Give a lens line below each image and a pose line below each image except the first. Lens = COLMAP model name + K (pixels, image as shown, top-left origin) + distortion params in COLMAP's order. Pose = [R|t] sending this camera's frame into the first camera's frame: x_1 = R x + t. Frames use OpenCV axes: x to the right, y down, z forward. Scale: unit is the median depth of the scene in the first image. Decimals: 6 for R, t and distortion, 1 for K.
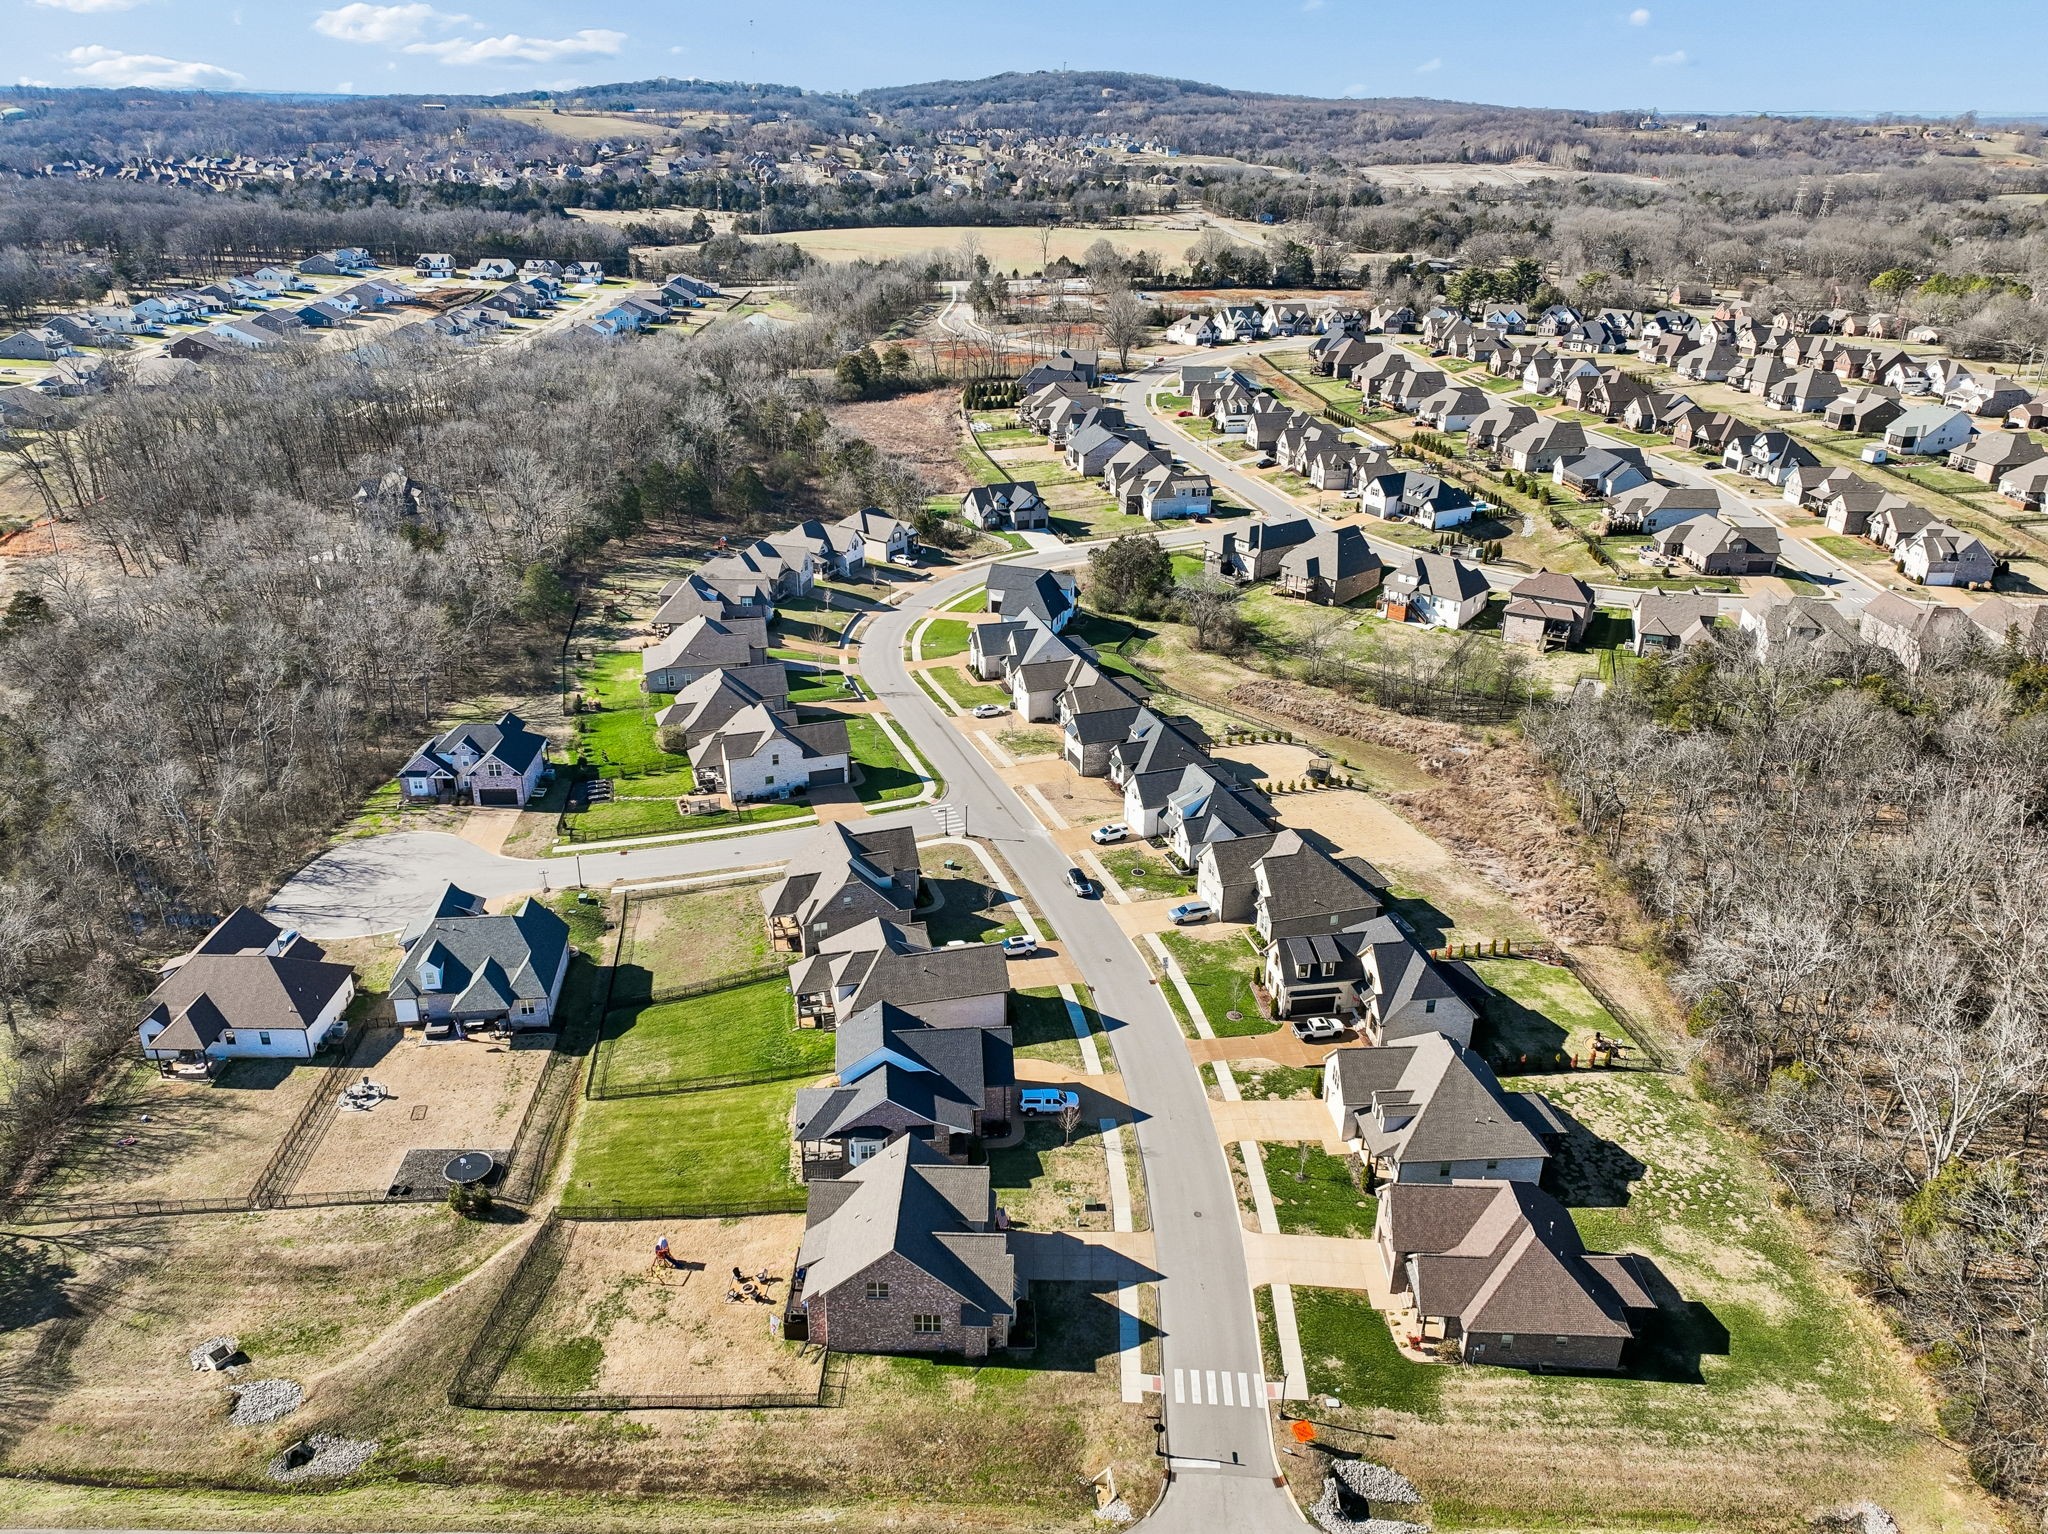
lens RADIAL K [[1463.3, 0, 1024.0], [0, 1463.3, 767.0], [0, 0, 1]] dist [-0.005641, 0.001259]
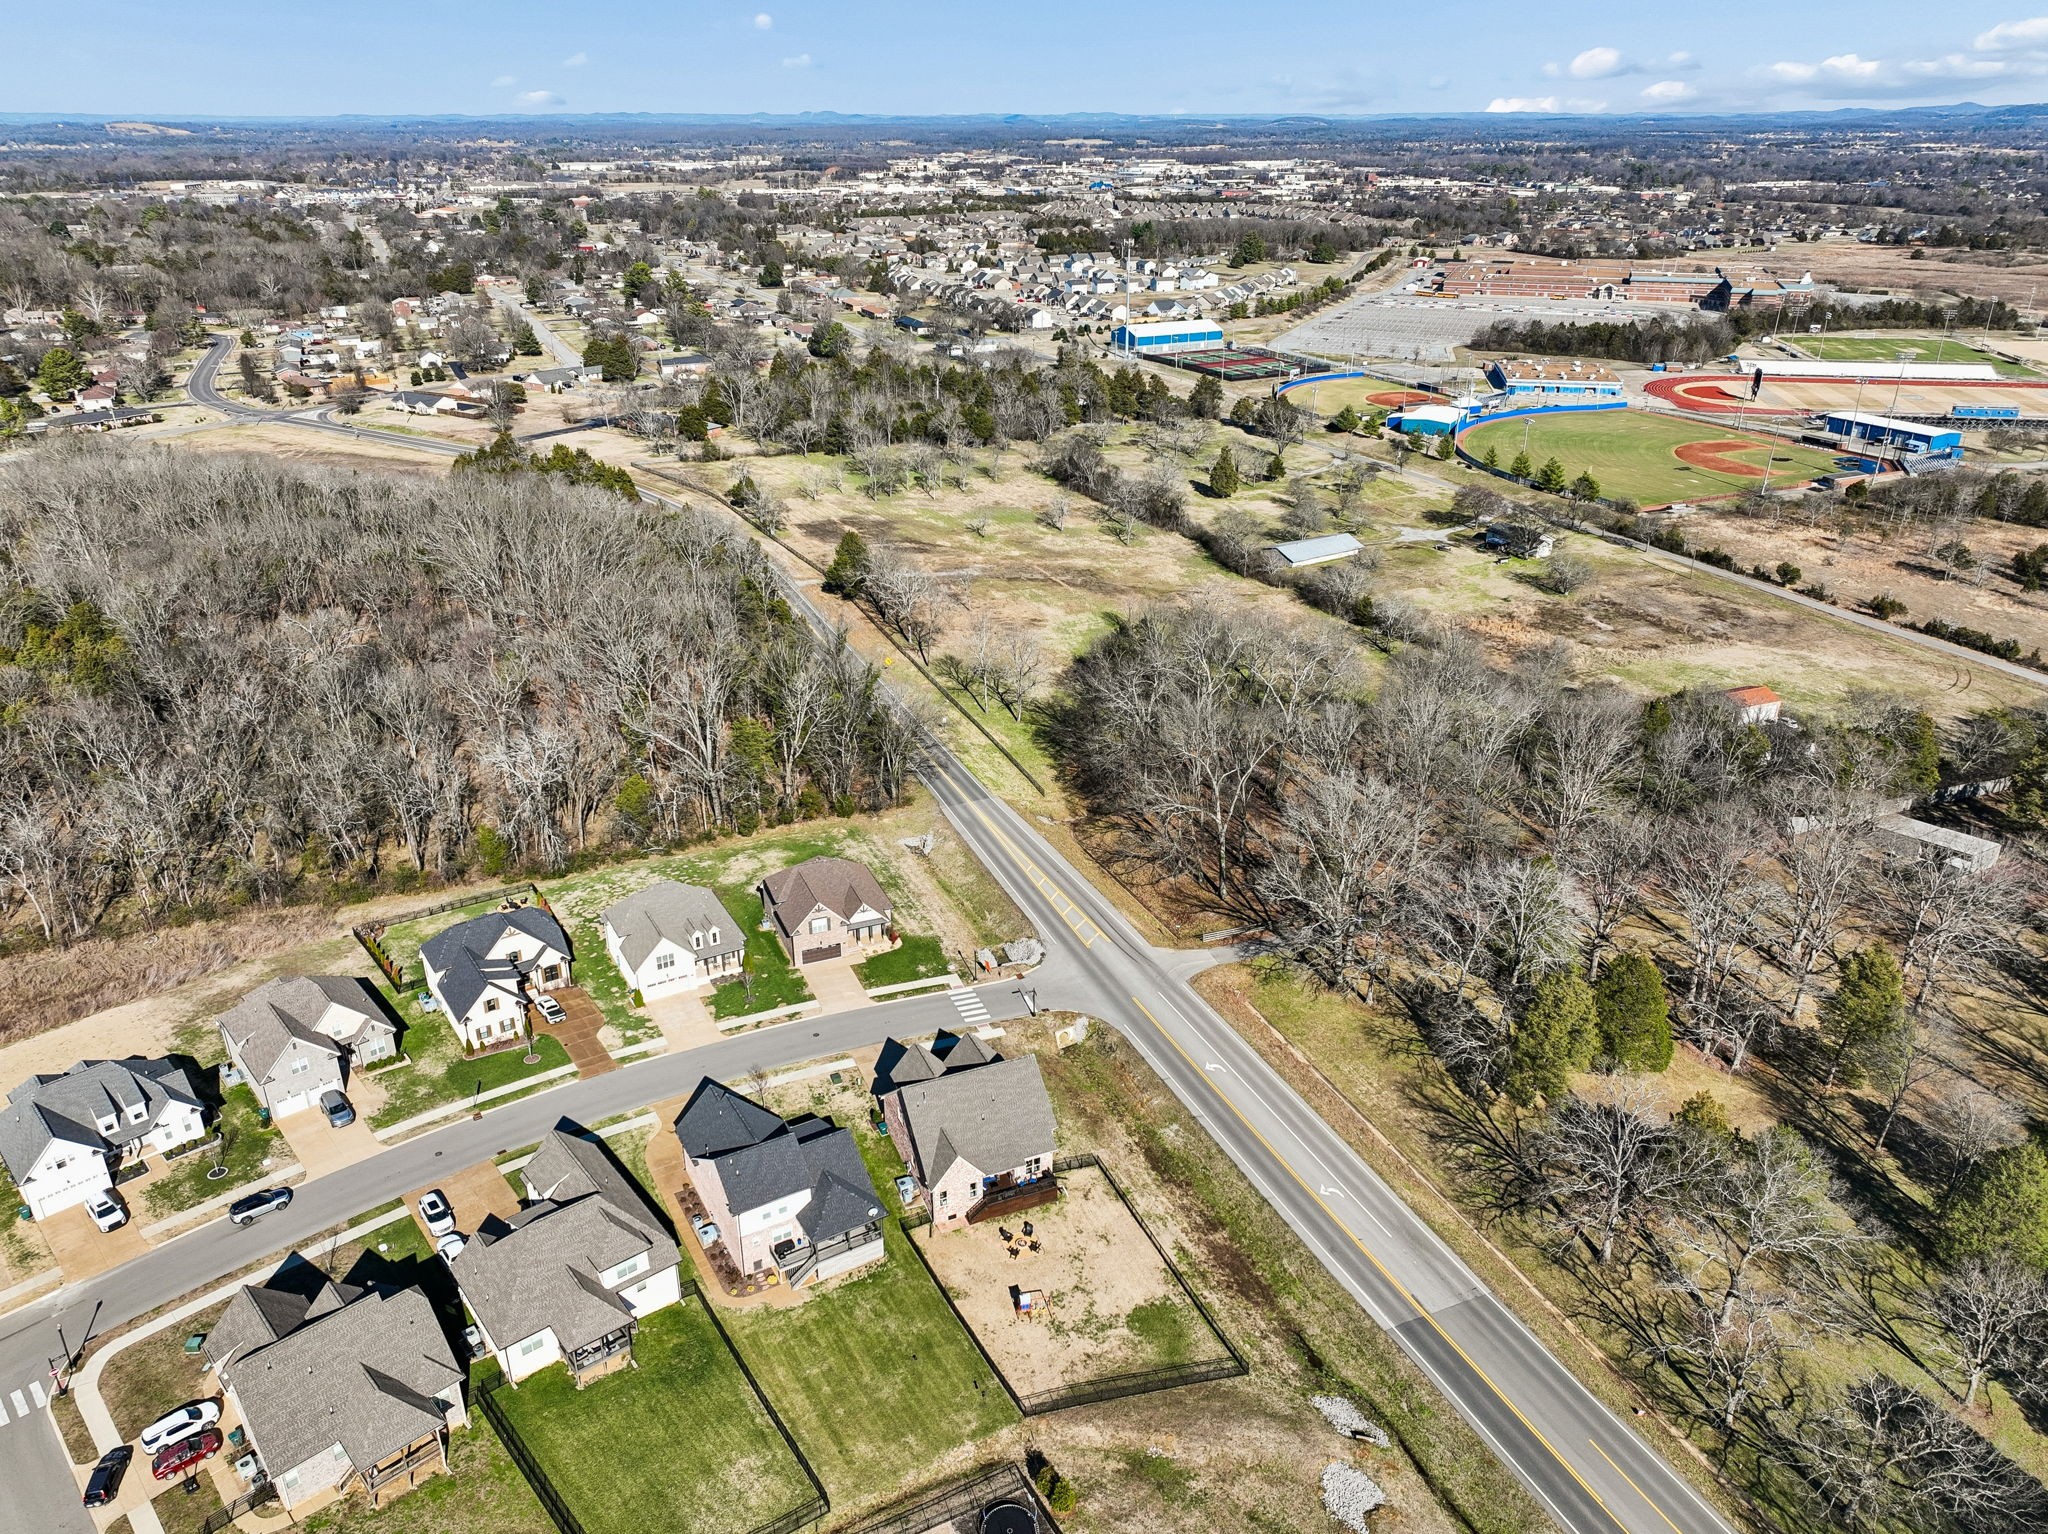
lens RADIAL K [[1463.3, 0, 1024.0], [0, 1463.3, 767.0], [0, 0, 1]] dist [-0.005641, 0.001259]
pose [[-0.409474, -0.390264, 0.824636, -0.977366], [0.374514, 0.752312, 0.542002, -0.524984], [-0.831908, 0.530773, -0.161893, 1.000020]]
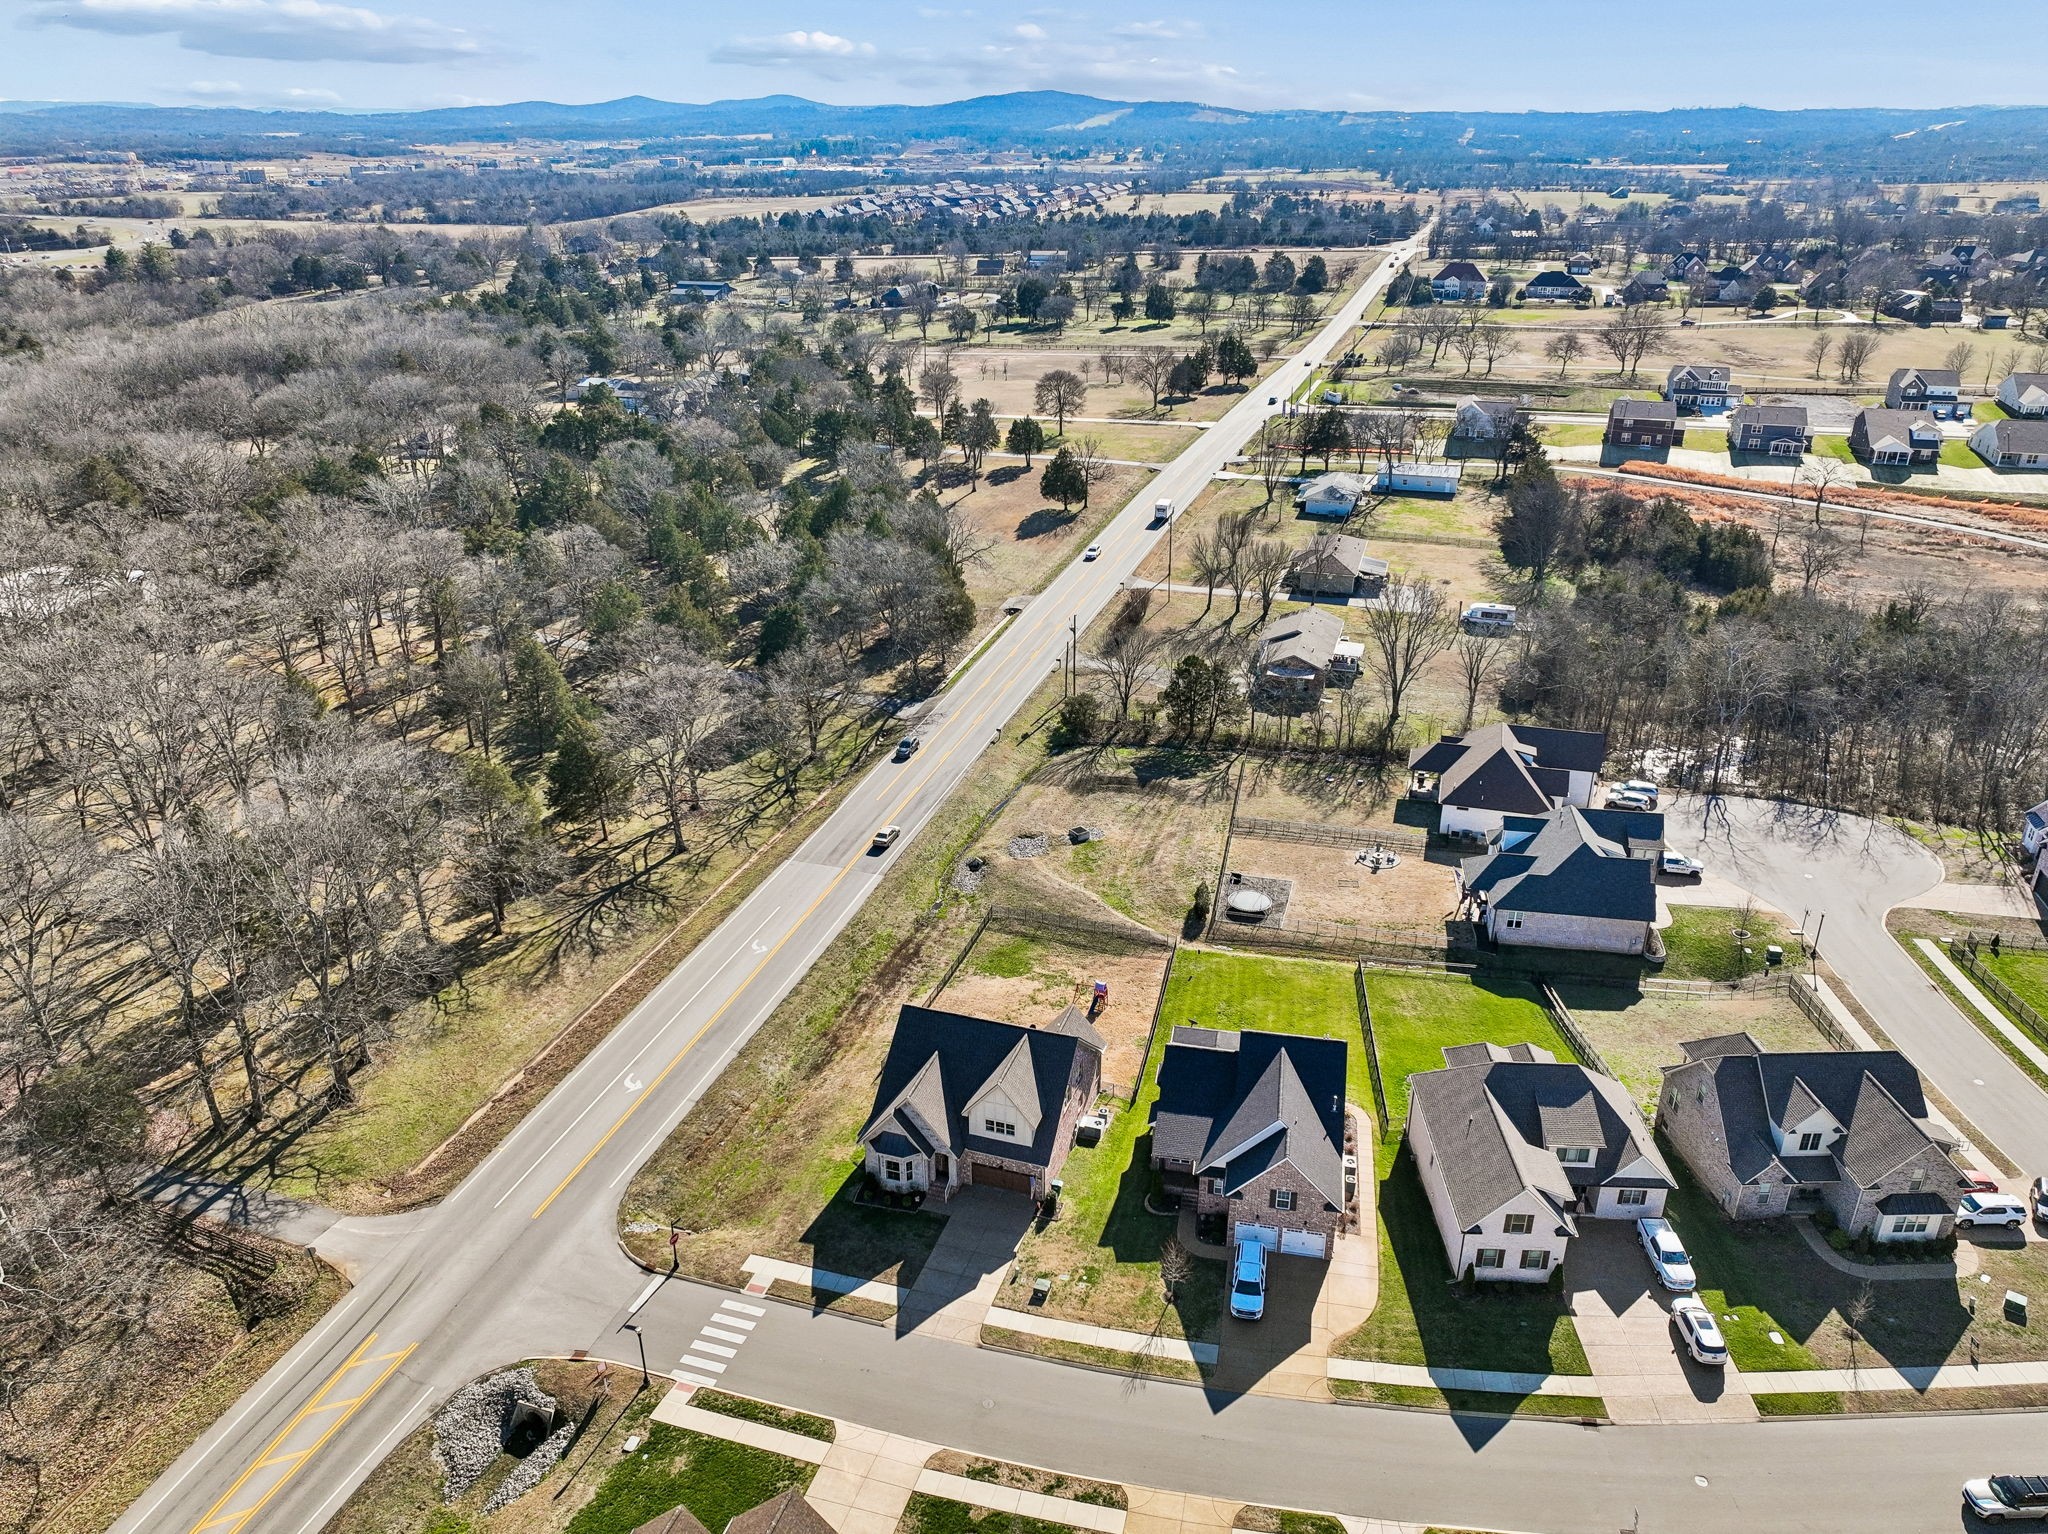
lens RADIAL K [[1463.3, 0, 1024.0], [0, 1463.3, 767.0], [0, 0, 1]] dist [-0.005641, 0.001259]
pose [[-0.296065, 0.376760, -0.877723, 0.644795], [-0.403632, 0.783493, 0.472461, -0.274742], [0.865694, 0.494156, -0.079893, 0.988644]]
